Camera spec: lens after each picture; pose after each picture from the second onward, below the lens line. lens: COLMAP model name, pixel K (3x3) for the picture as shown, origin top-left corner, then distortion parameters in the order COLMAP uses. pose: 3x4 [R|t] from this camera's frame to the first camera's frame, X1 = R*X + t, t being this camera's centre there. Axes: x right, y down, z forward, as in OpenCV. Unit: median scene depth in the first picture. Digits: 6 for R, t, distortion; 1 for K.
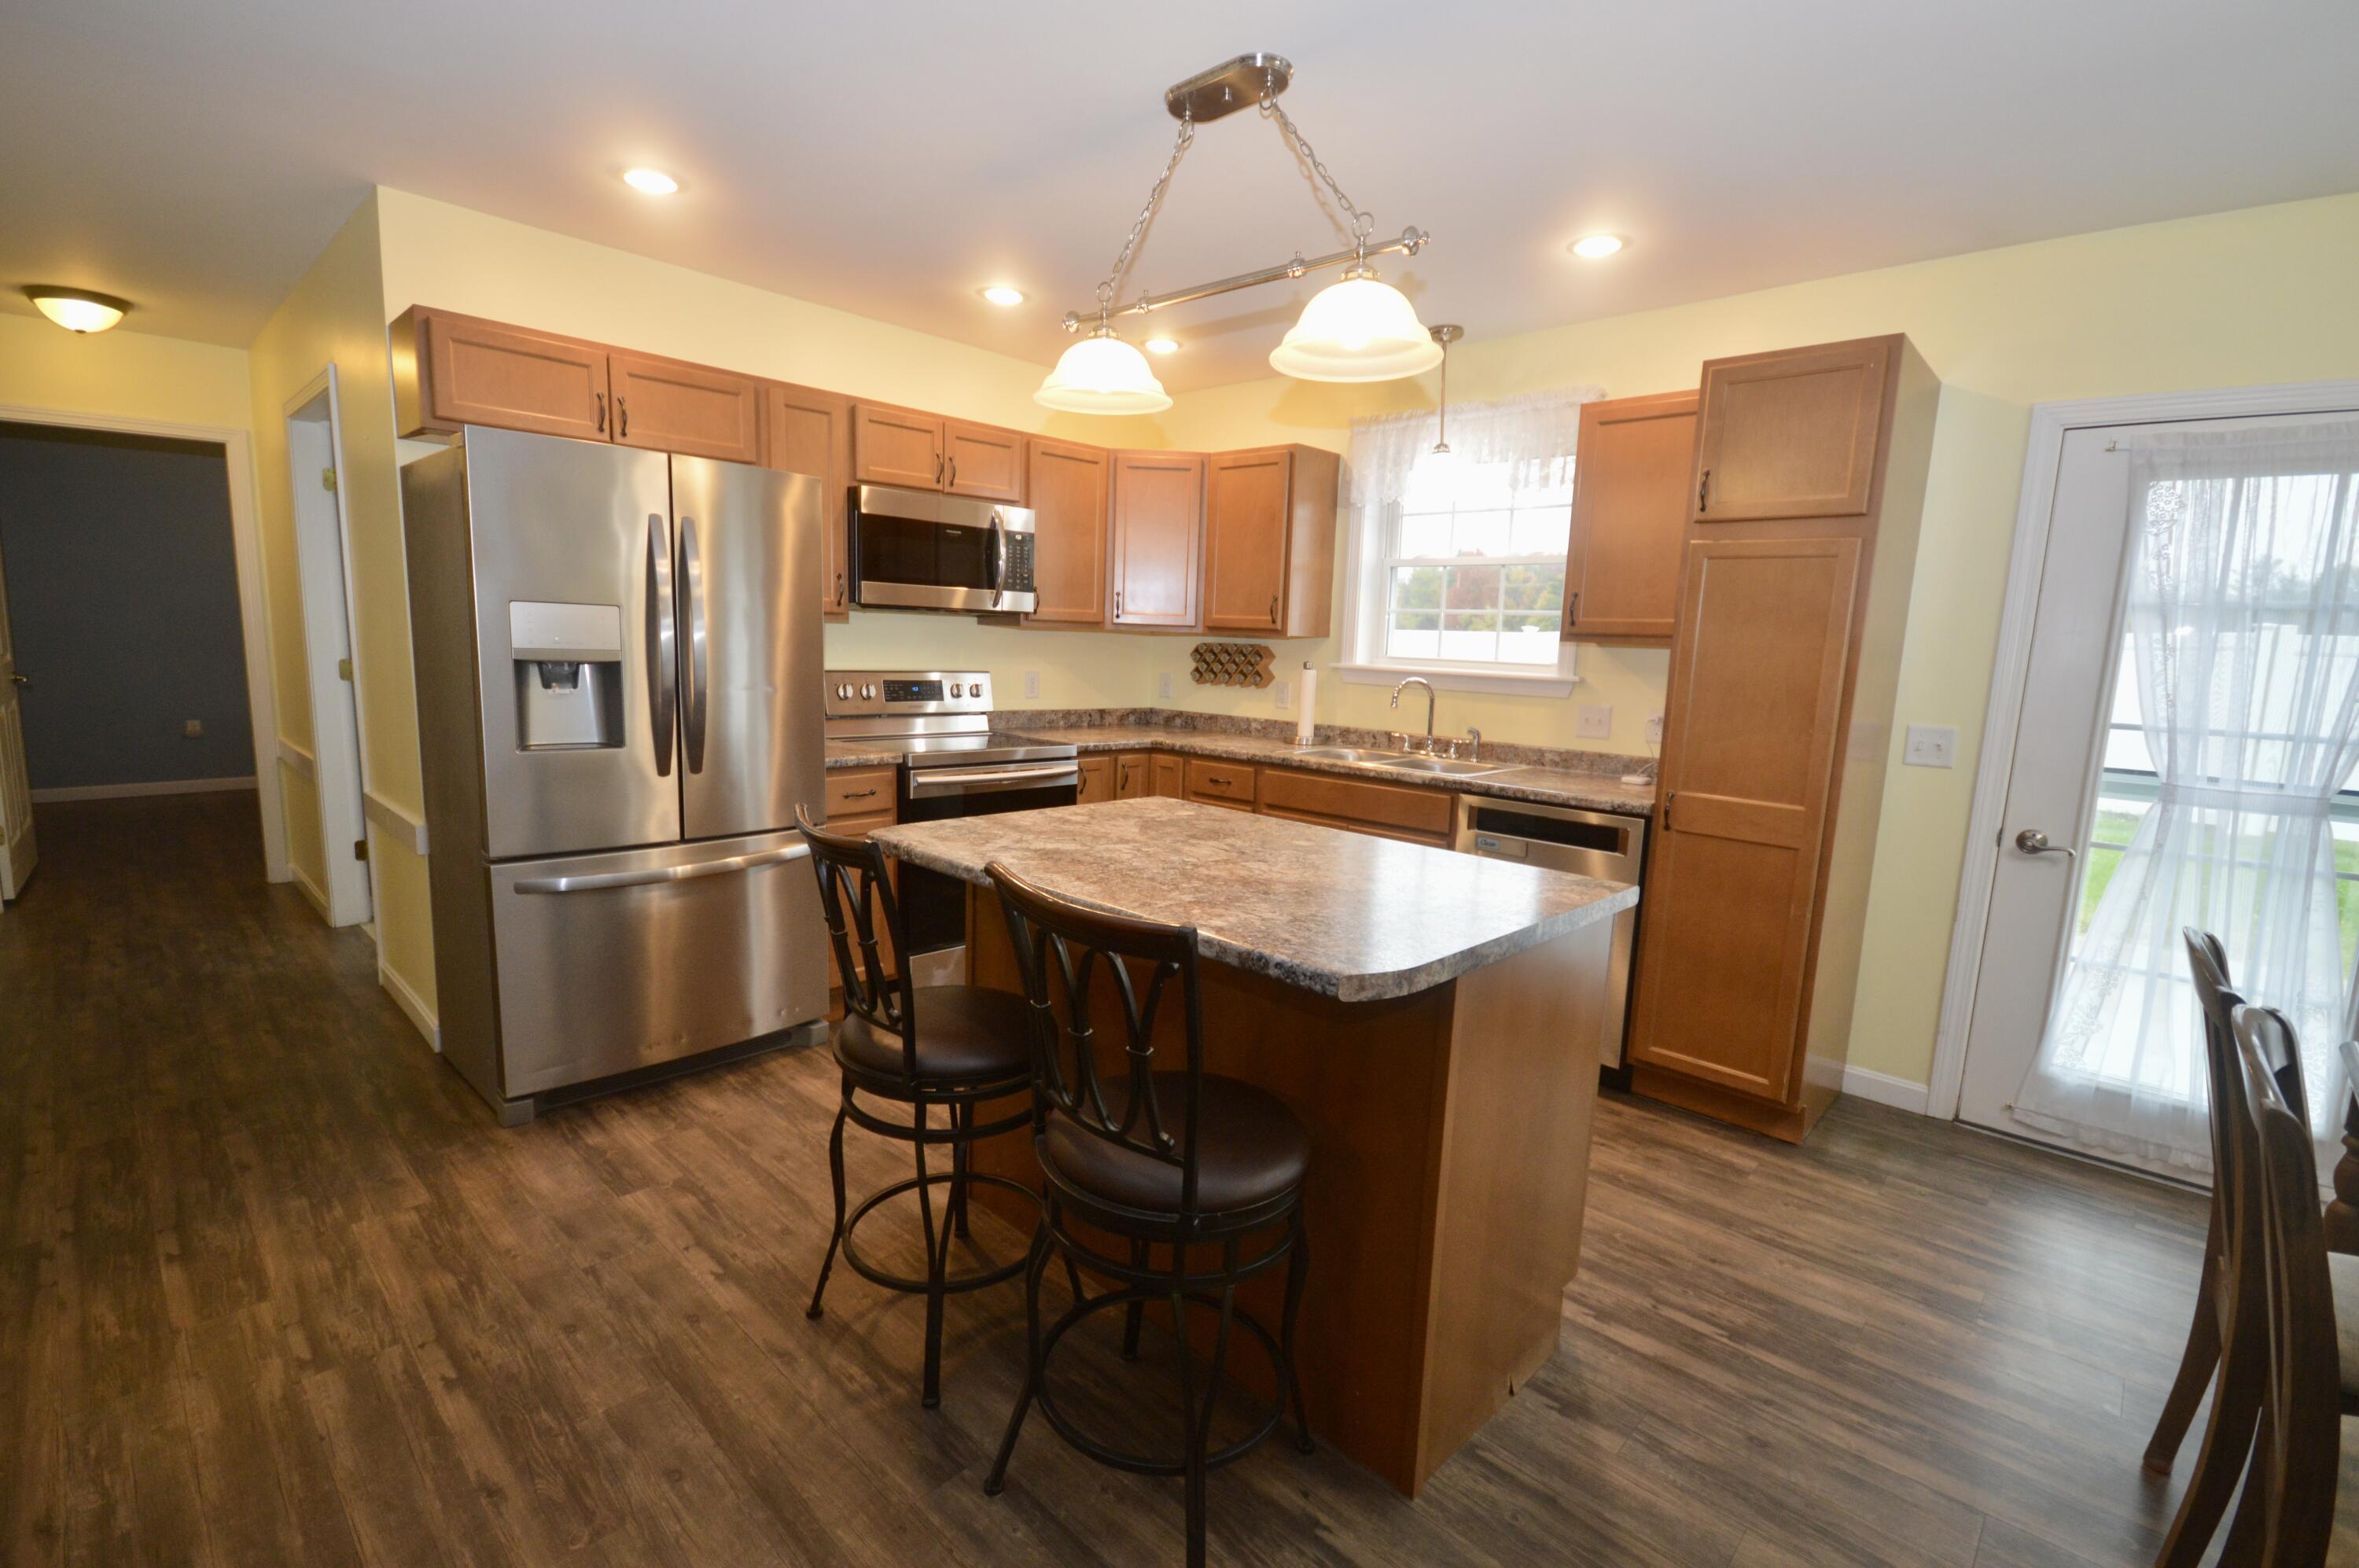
lens RADIAL K [[1053.0, 0, 1151.1], [0, 1053.0, 813.4], [0, 0, 1]] dist [0.000488, -0.005145]
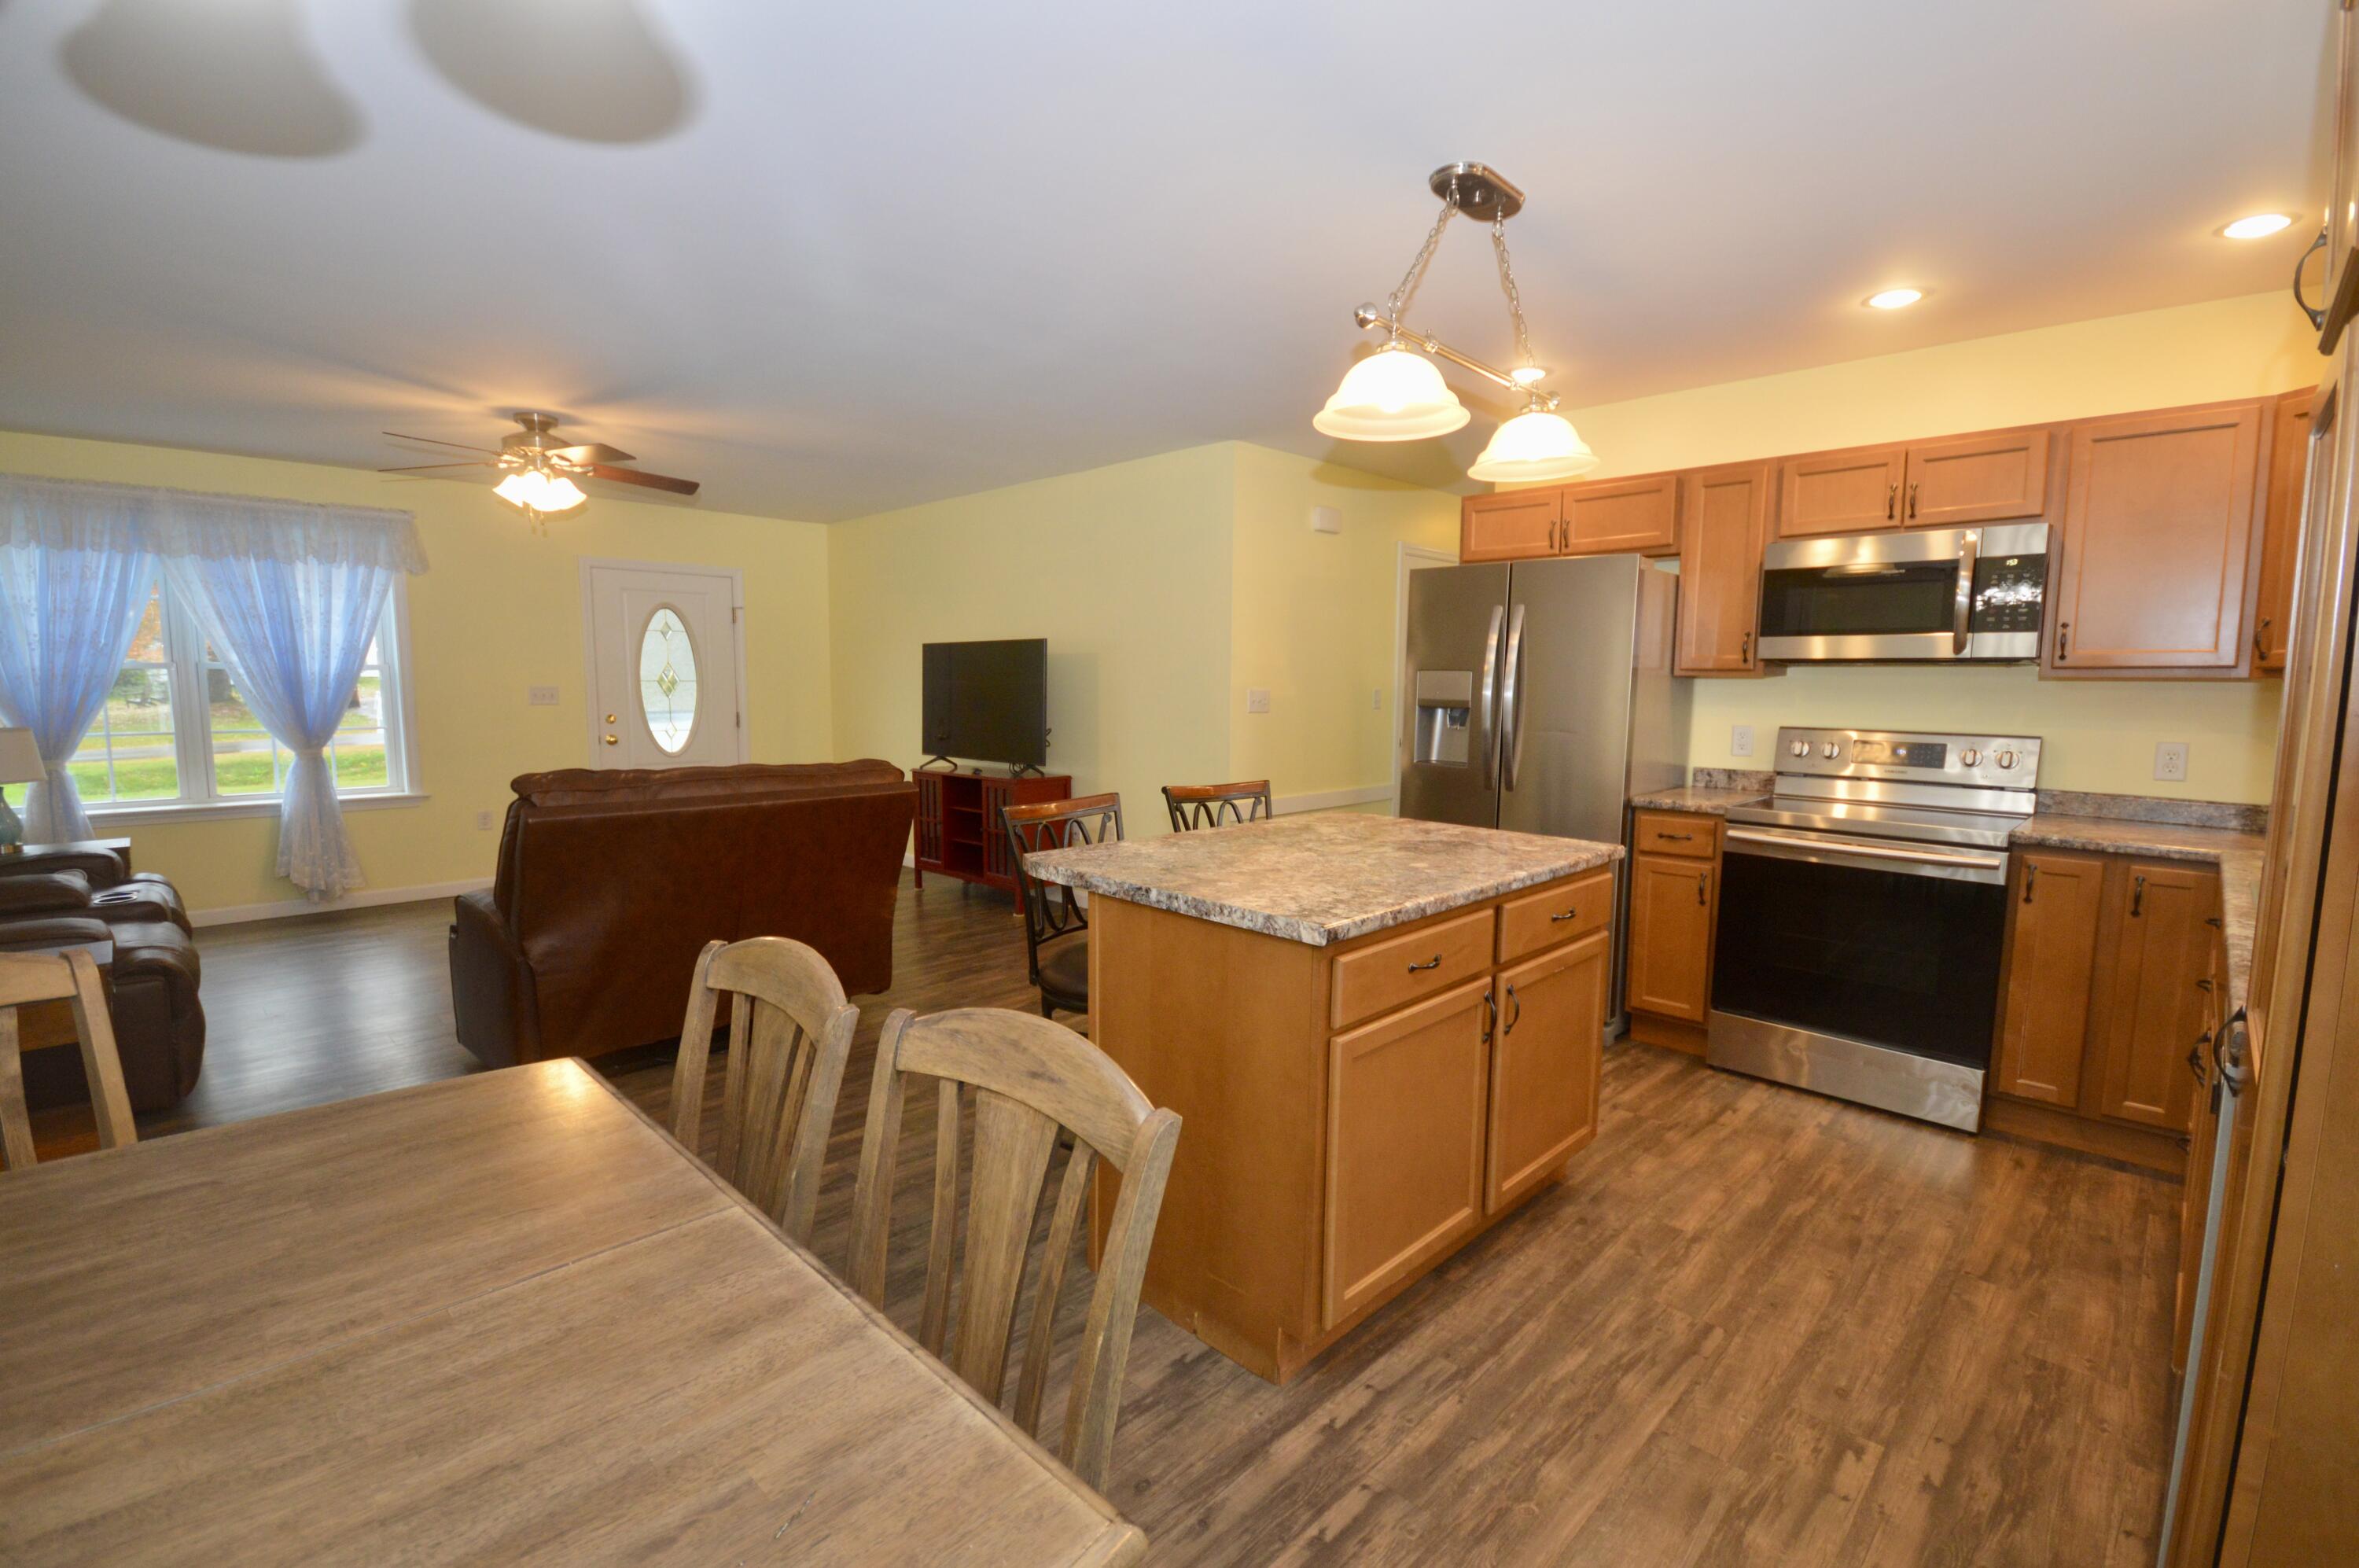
lens RADIAL K [[1053.0, 0, 1142.4], [0, 1053.0, 789.5], [0, 0, 1]] dist [0.000488, -0.005145]
pose [[-0.028018, 0.069959, -0.997156, 0.829570], [-0.180566, 0.980784, 0.073884, -0.048761], [0.983164, 0.182122, -0.014848, 0.504852]]
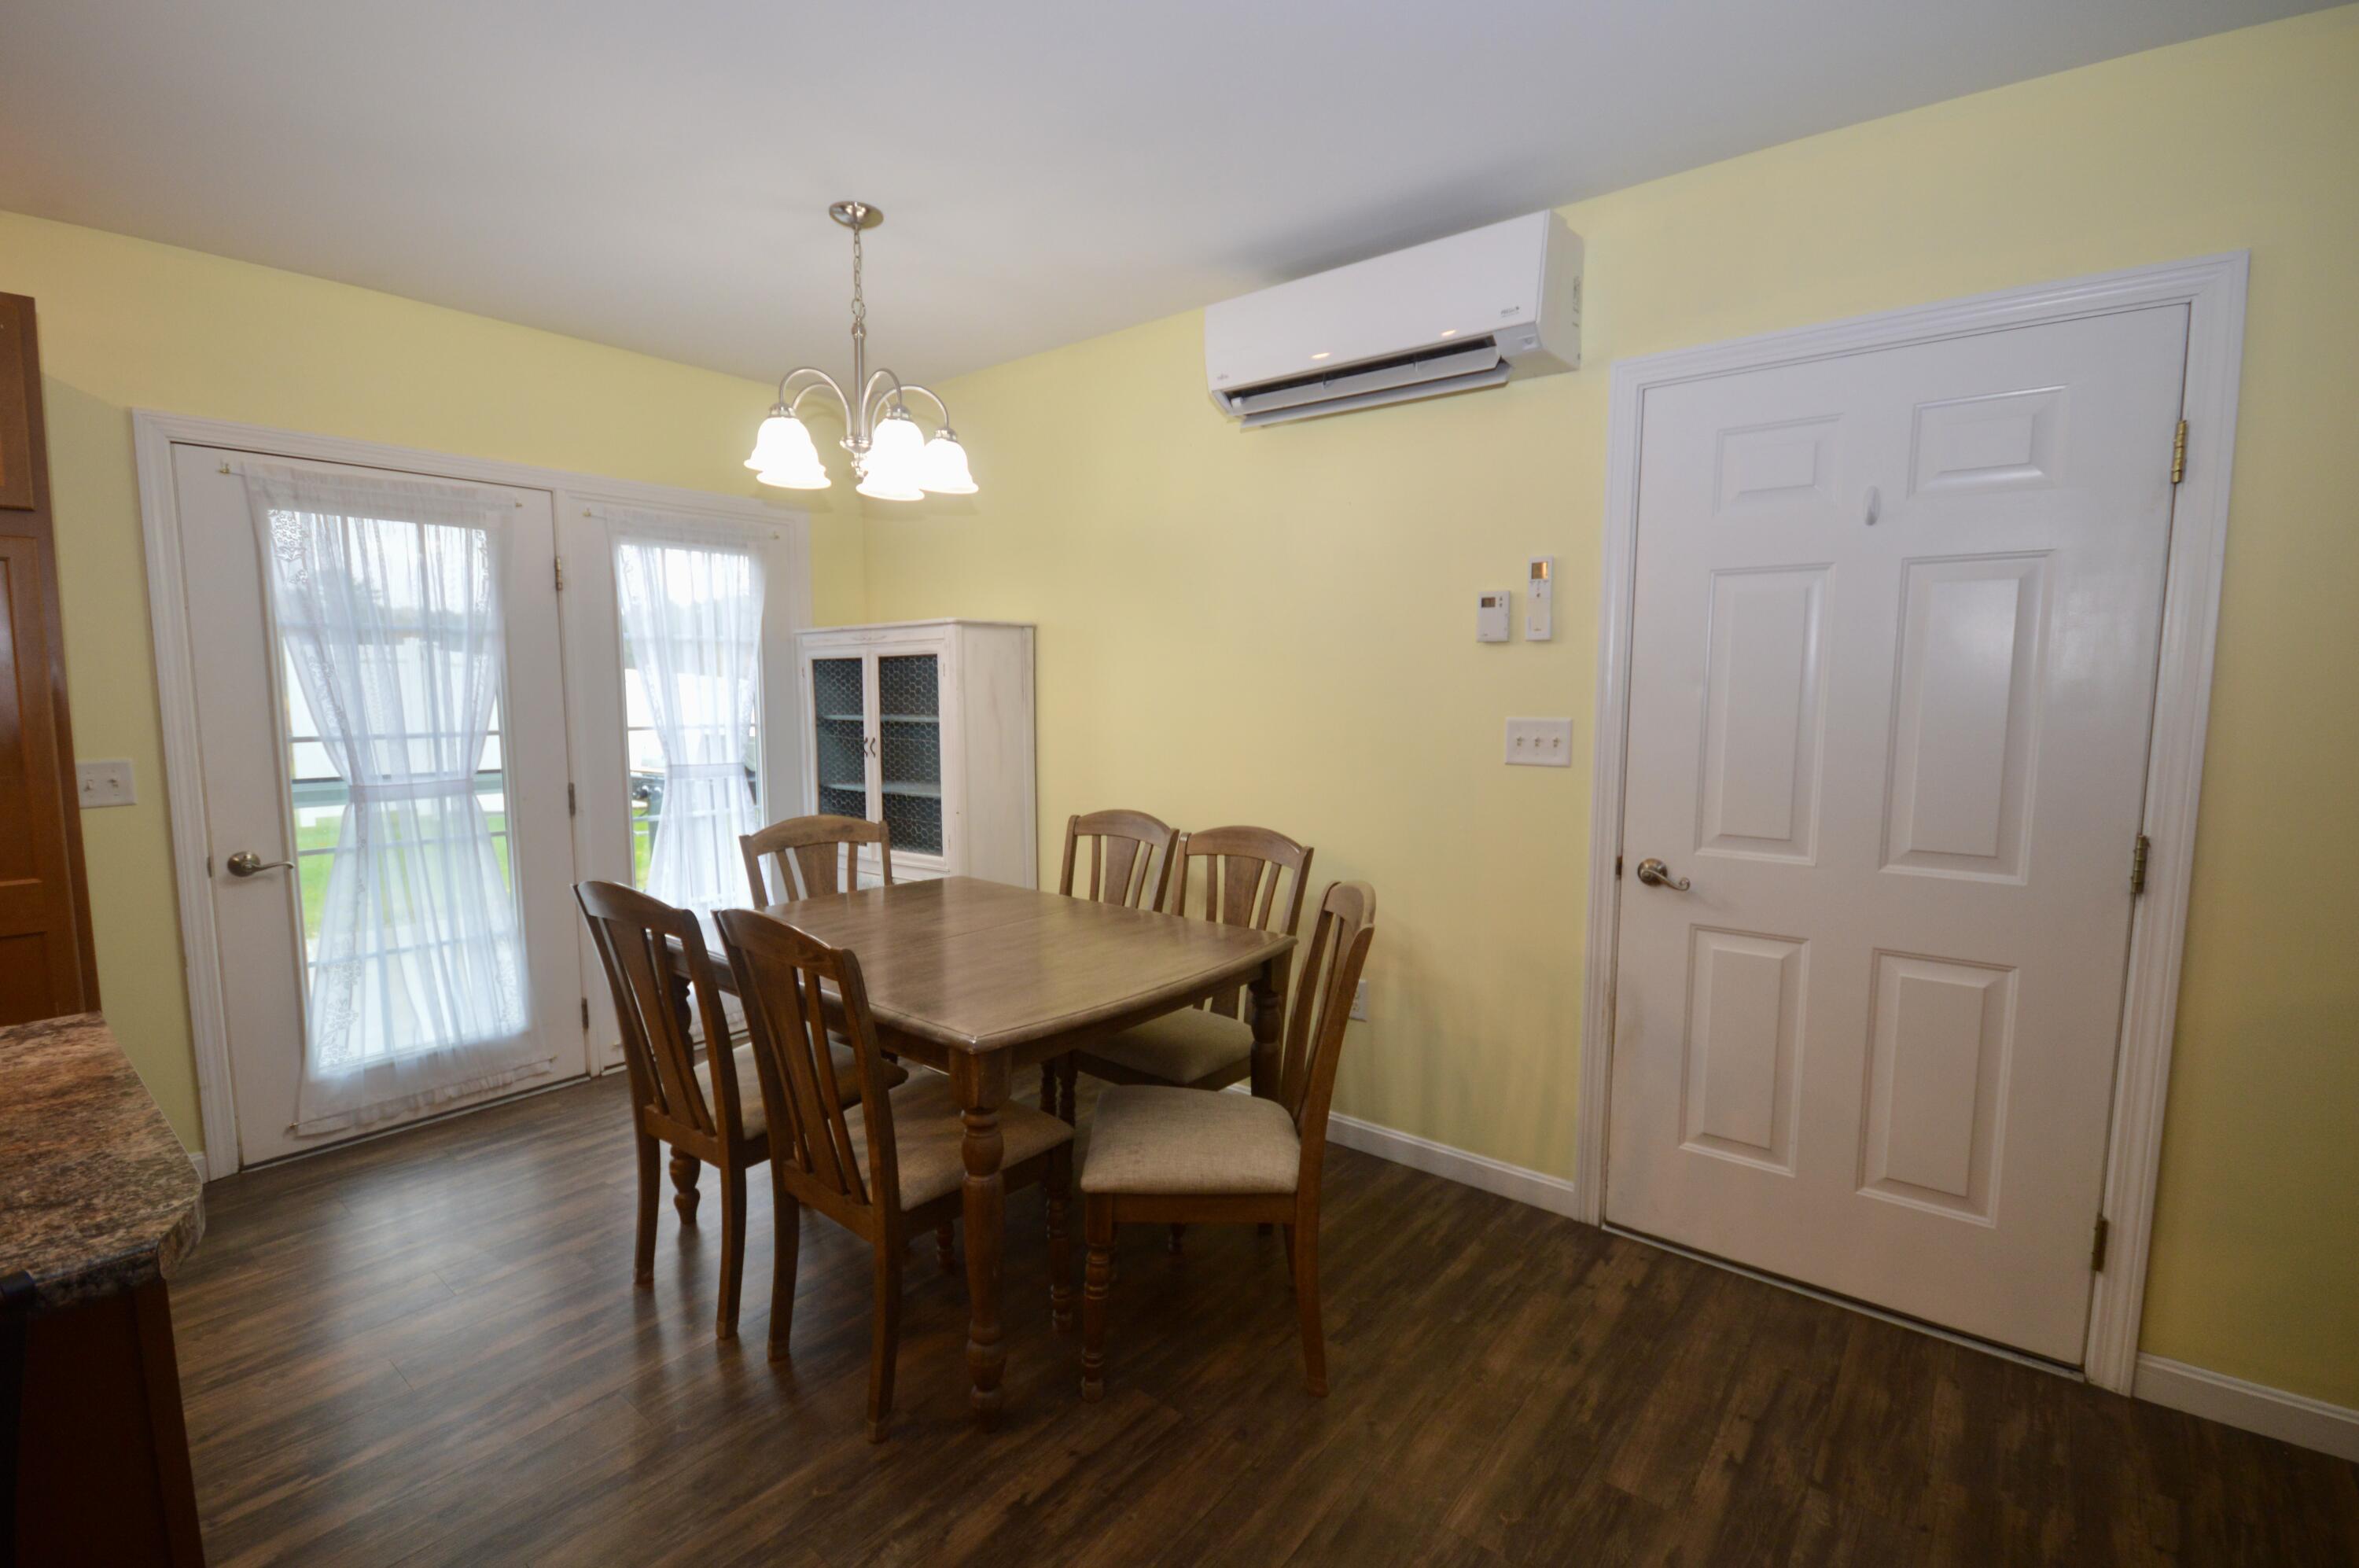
lens RADIAL K [[1053.0, 0, 1183.5], [0, 1053.0, 824.9], [0, 0, 1]] dist [0.000488, -0.005145]
pose [[-0.099036, -0.170028, 0.980450, -0.189213], [0.165696, 0.968720, 0.184731, -0.041034], [-0.981191, 0.180752, -0.067765, 0.183455]]
